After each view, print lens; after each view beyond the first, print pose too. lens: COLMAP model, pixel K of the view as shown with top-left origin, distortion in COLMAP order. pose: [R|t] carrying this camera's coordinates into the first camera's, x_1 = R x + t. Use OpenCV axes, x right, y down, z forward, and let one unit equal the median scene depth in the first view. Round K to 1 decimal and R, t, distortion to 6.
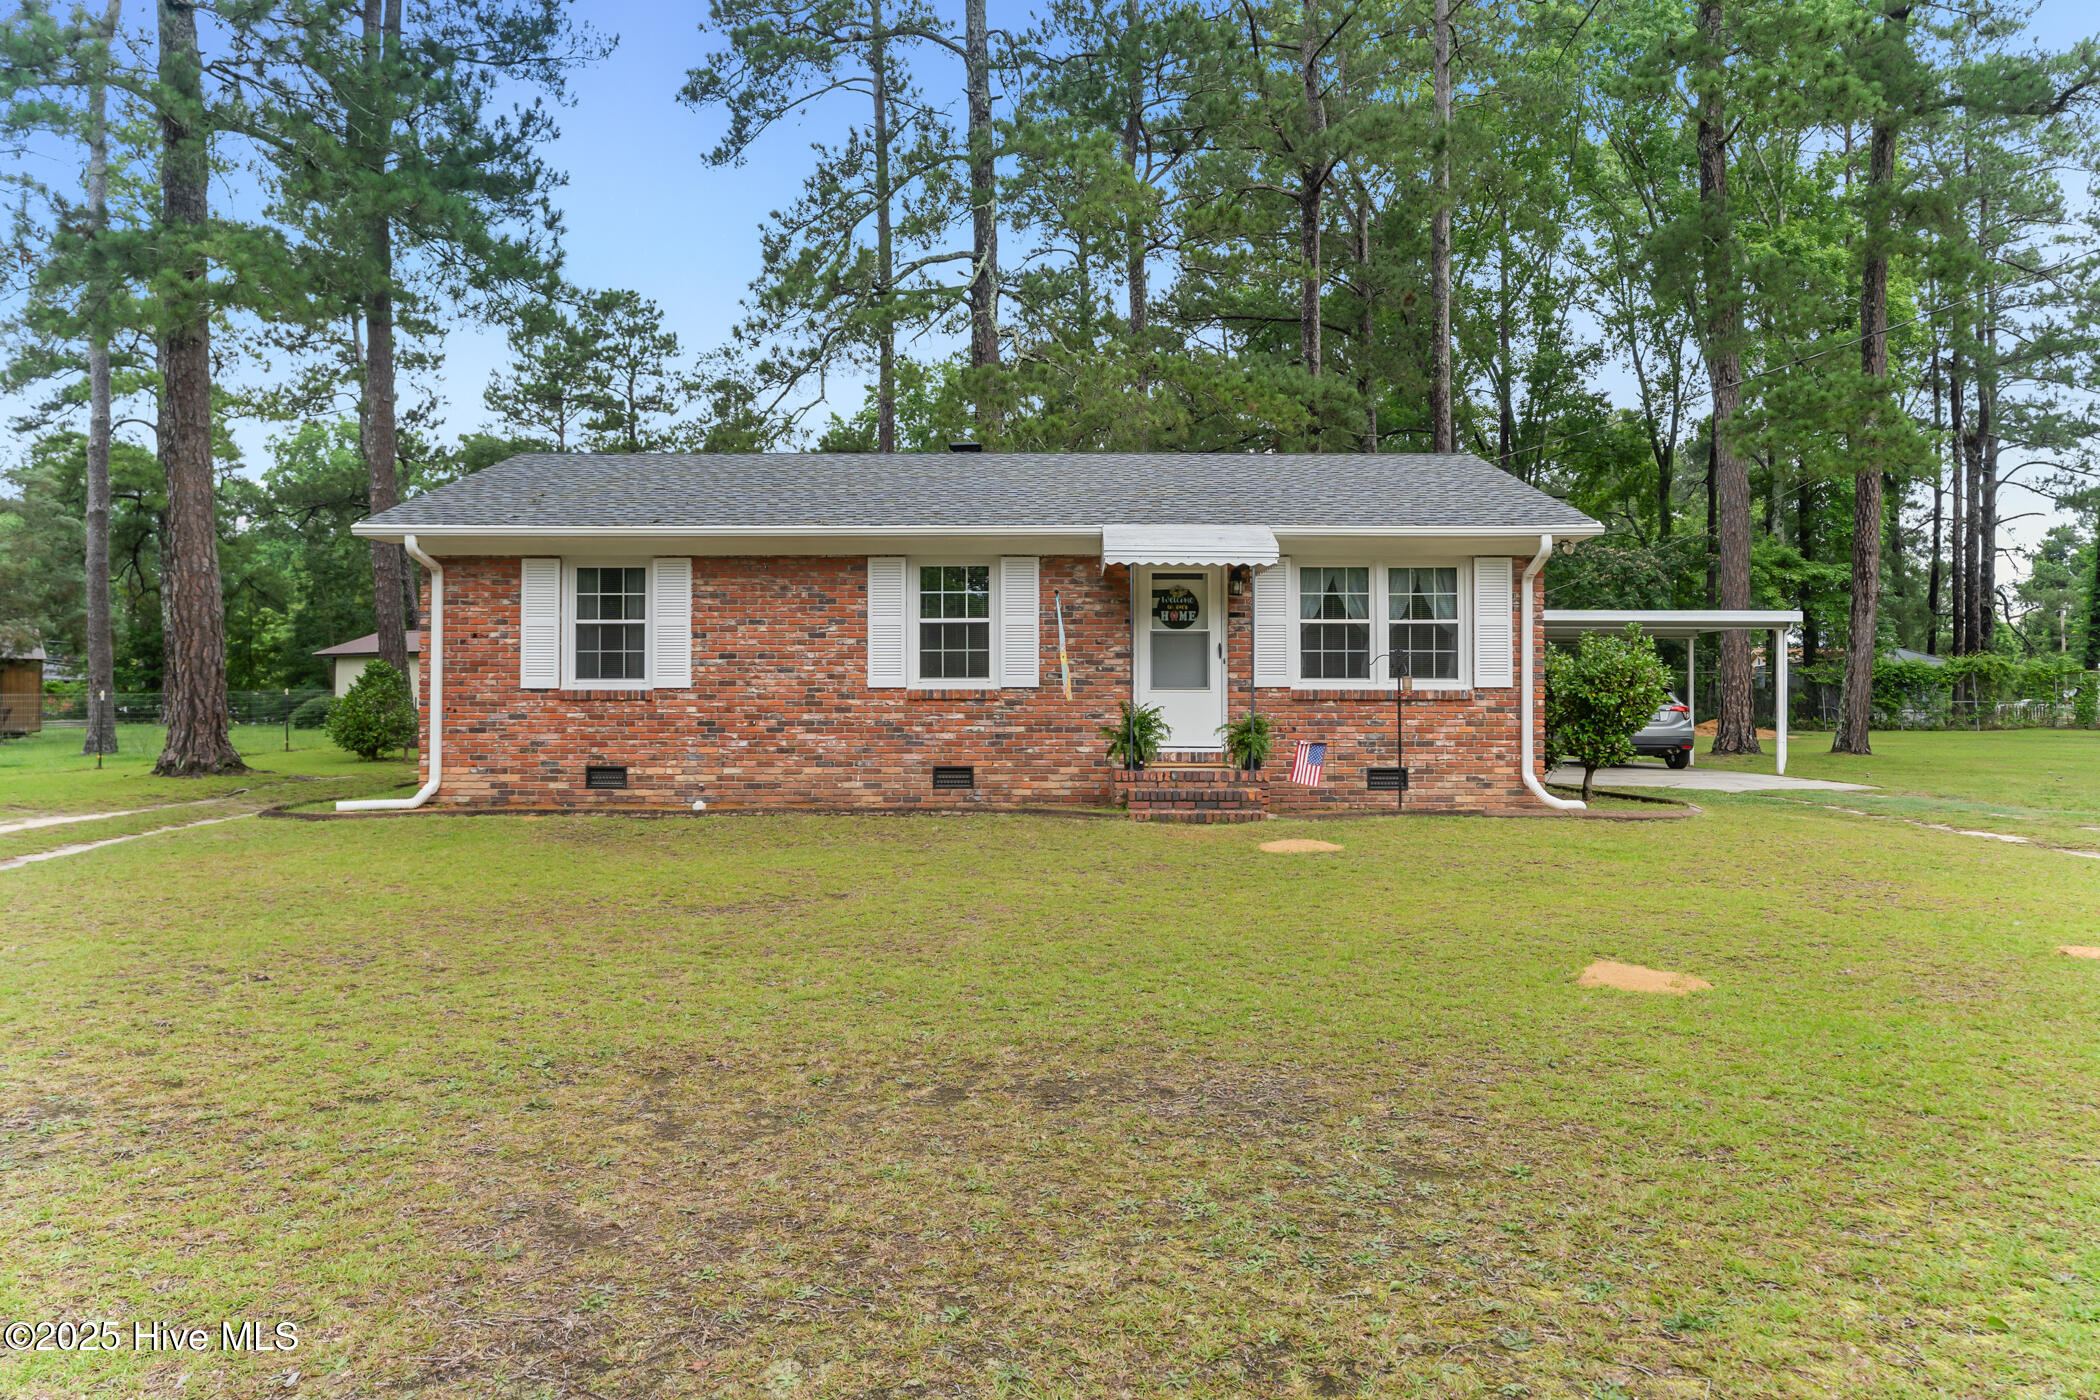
lens RADIAL K [[1448.6, 0, 1050.0], [0, 1448.6, 700.0], [0, 0, 1]] dist [-0.012563, -0.000610]
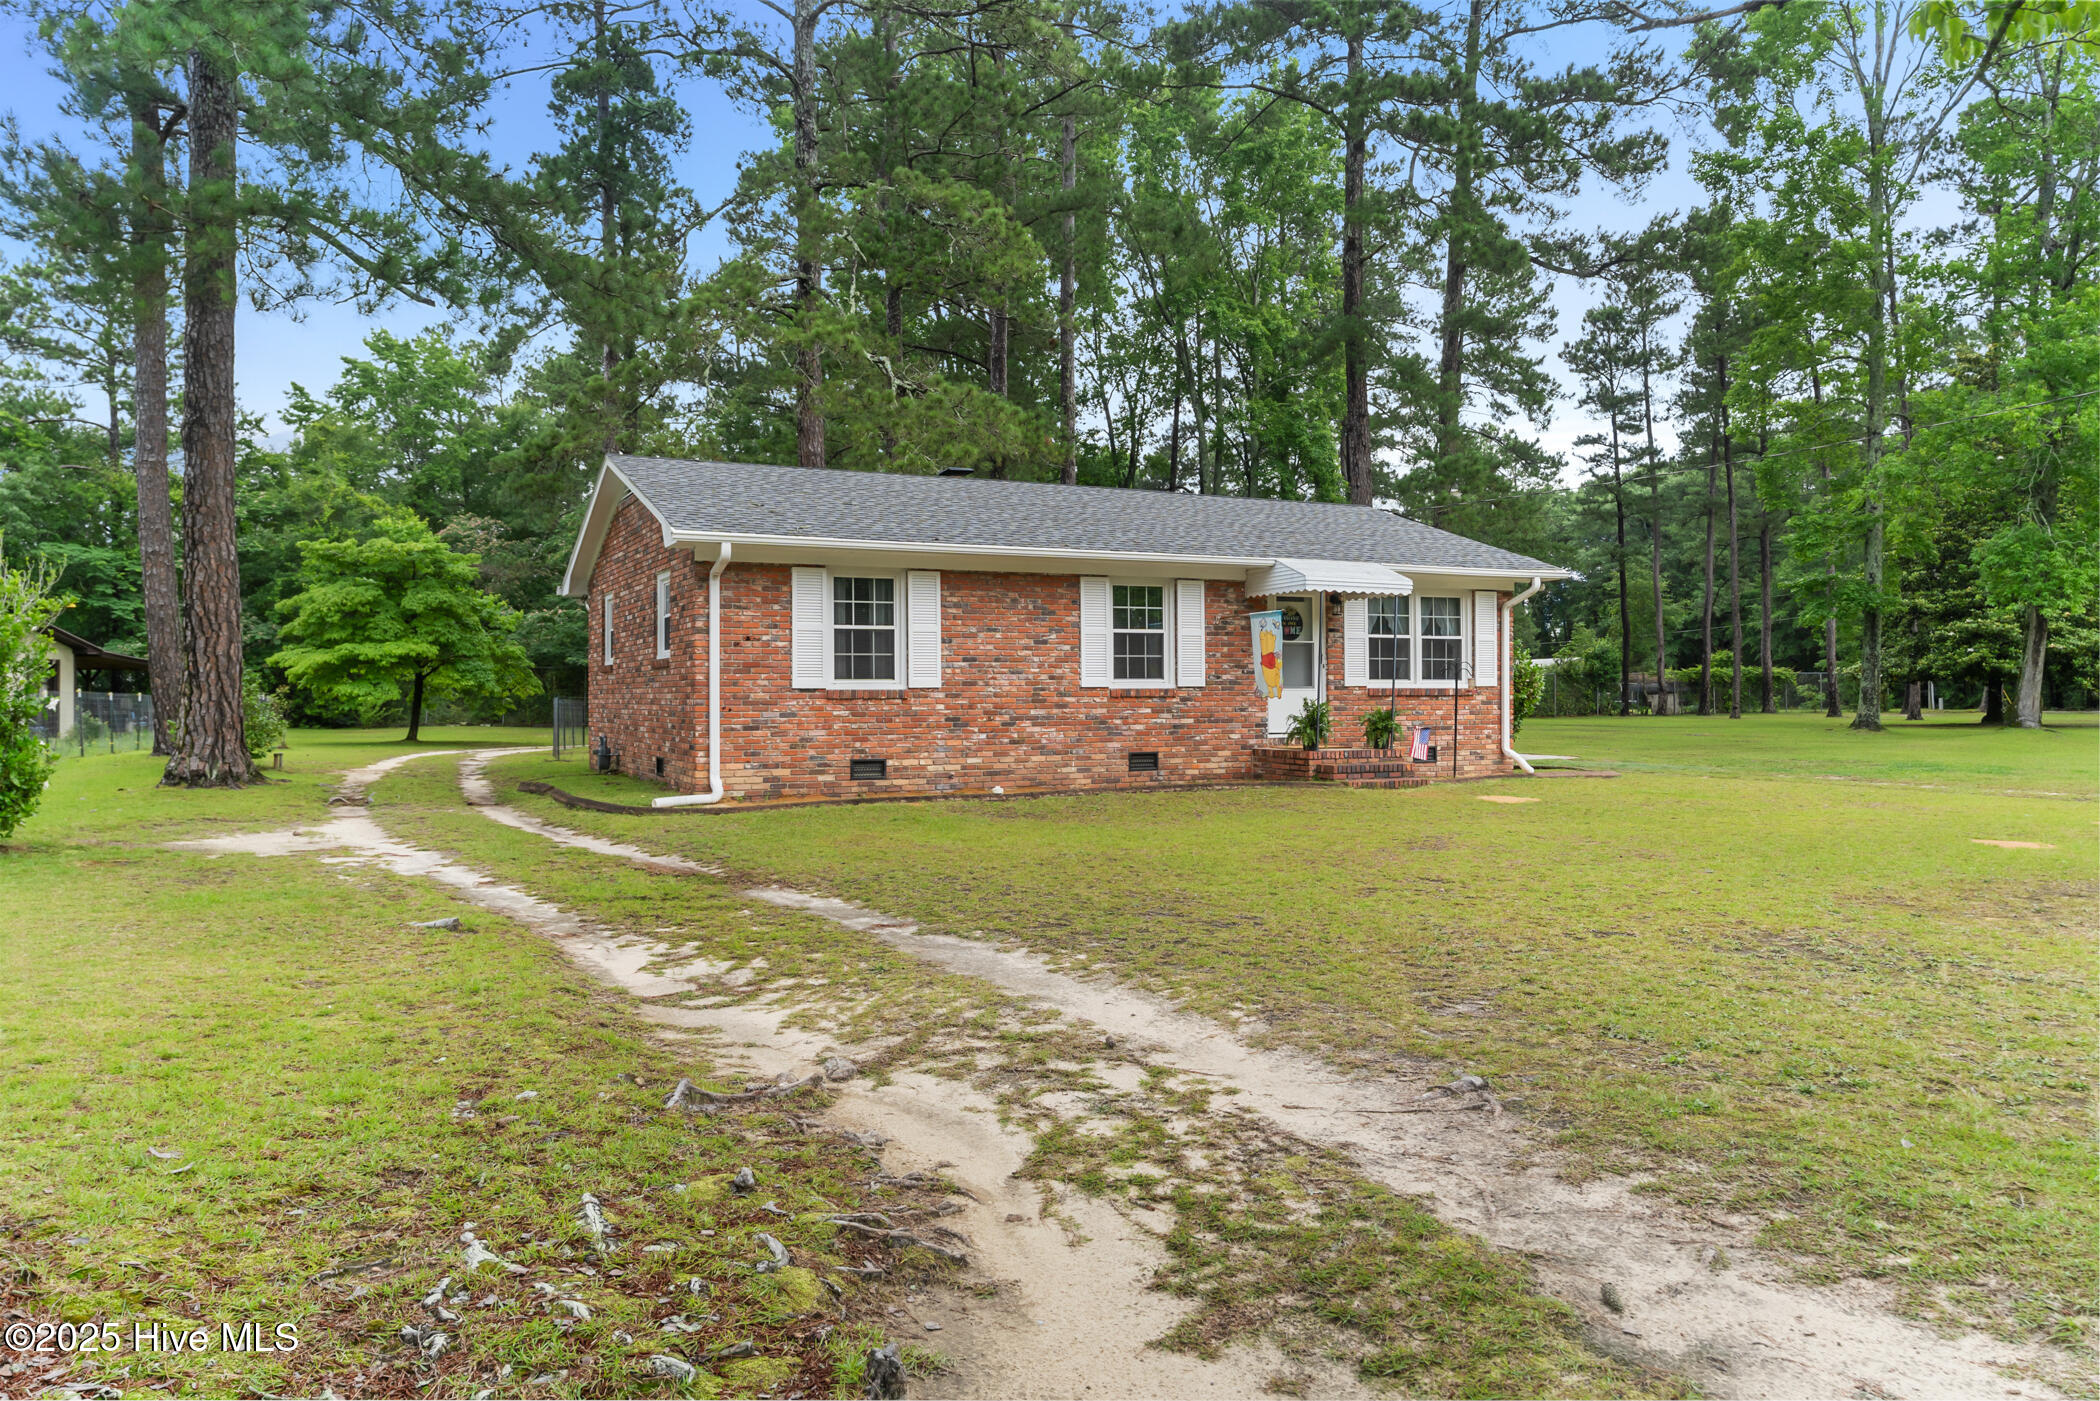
lens RADIAL K [[1448.6, 0, 1050.0], [0, 1448.6, 700.5], [0, 0, 1]] dist [-0.012563, -0.000610]
pose [[0.895676, -0.005922, 0.444669, -0.670818], [0.005909, 0.999982, 0.001414, 0.000551], [-0.444669, 0.001361, 0.895694, -0.044023]]
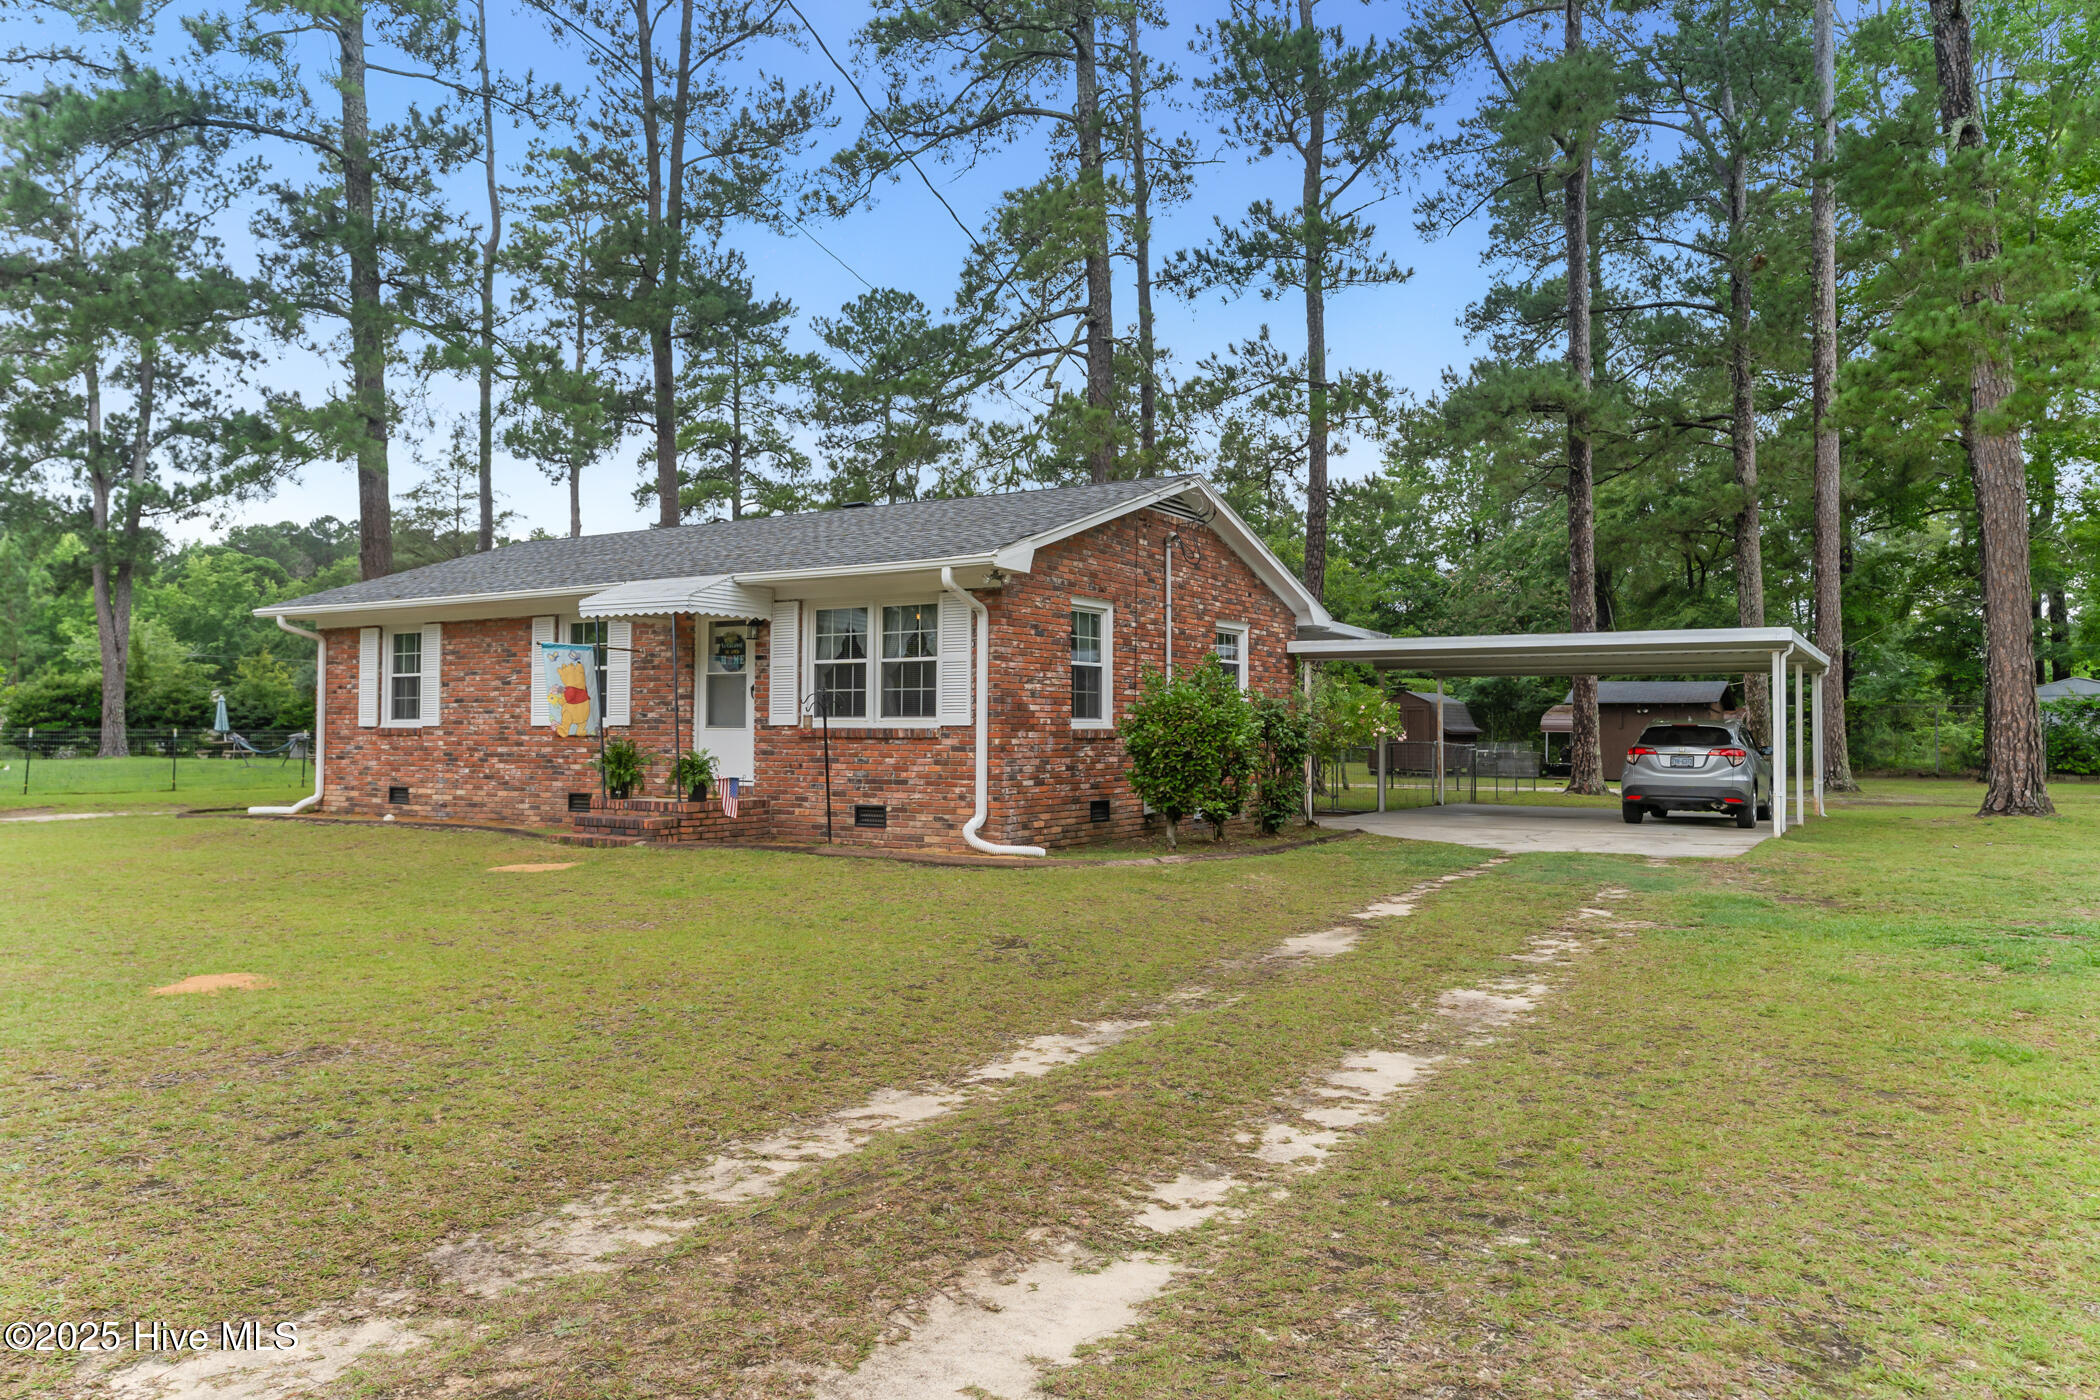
lens RADIAL K [[1409.9, 0, 1052.7], [0, 1409.9, 731.6], [0, 0, 1]] dist [0.003251, 0.000993]
pose [[0.853667, 0.002011, -0.520815, 0.852755], [-0.004883, 0.999980, -0.004142, -0.001082], [0.520796, 0.006079, 0.853660, 0.224397]]
